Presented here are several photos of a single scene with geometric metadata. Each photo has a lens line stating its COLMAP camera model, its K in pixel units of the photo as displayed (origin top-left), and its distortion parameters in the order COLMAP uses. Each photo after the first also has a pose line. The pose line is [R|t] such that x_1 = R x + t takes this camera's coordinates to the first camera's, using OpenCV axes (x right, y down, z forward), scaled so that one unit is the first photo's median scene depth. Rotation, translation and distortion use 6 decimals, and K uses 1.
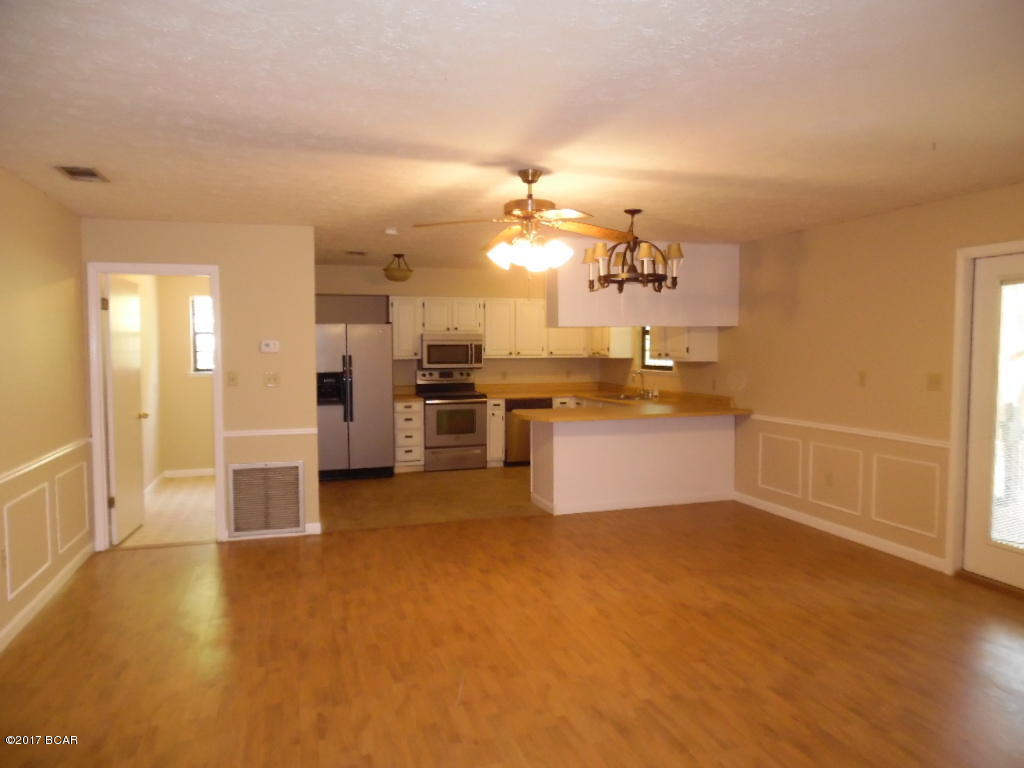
lens RADIAL K [[712.5, 0, 512.0], [0, 712.5, 384.0], [0, 0, 1]] dist [-0.041355, -0.001433]
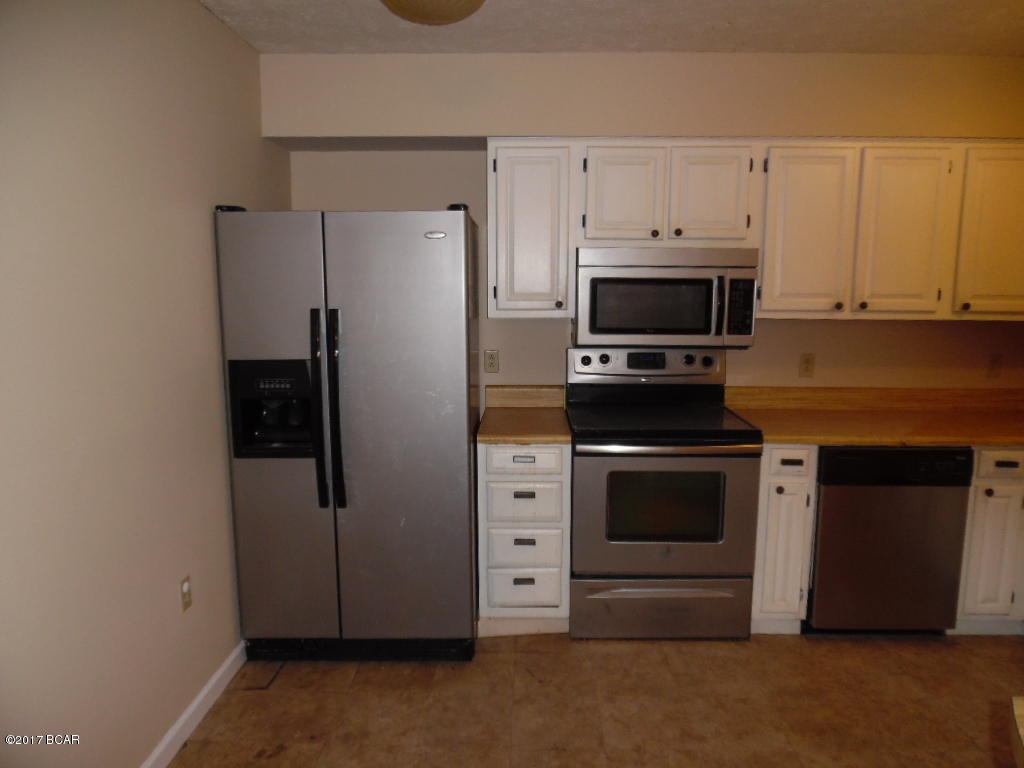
lens RADIAL K [[732.4, 0, 512.0], [0, 732.4, 384.0], [0, 0, 1]] dist [-0.006954, -0.003803]
pose [[0.948885, 0.051933, -0.311321, -0.041207], [-0.024186, 0.995434, 0.092337, -0.035520], [0.314695, -0.080087, 0.945808, 0.639195]]
